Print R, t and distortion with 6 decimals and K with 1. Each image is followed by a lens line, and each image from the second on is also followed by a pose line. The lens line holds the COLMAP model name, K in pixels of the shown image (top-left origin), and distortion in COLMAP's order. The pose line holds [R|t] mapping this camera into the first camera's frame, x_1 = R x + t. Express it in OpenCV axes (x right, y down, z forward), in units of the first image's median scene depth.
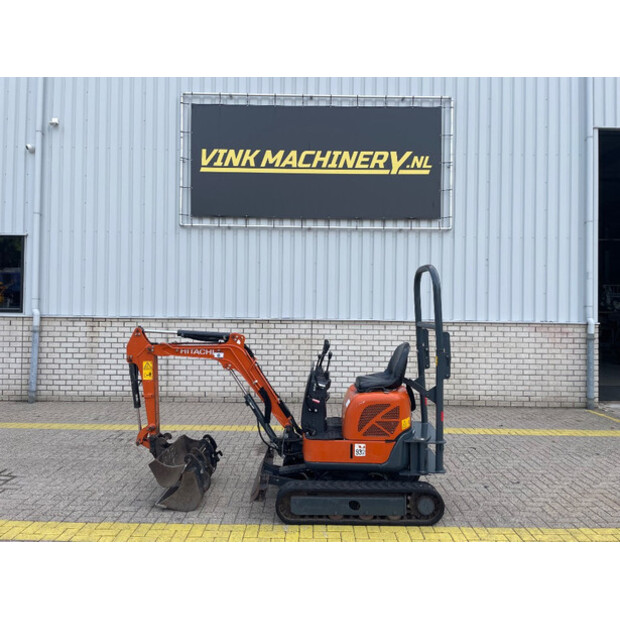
lens RADIAL K [[467.7, 0, 310.9], [0, 467.7, 307.4], [0, 0, 1]] dist [0.089083, -0.114536]
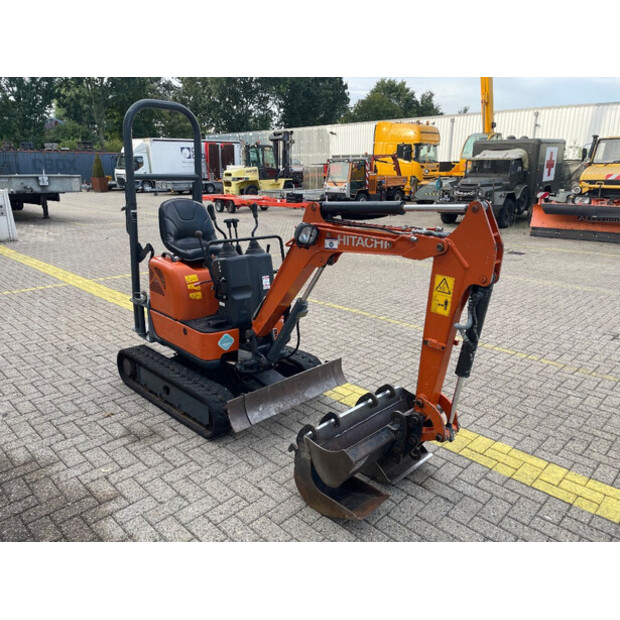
lens RADIAL K [[467.7, 0, 307.7], [0, 467.7, 306.0], [0, 0, 1]] dist [0.089083, -0.114536]
pose [[-0.714118, -0.209598, 0.667910, -0.299245], [-0.017734, 0.959233, 0.282058, 0.008907], [-0.699800, 0.189578, -0.688723, 0.763496]]
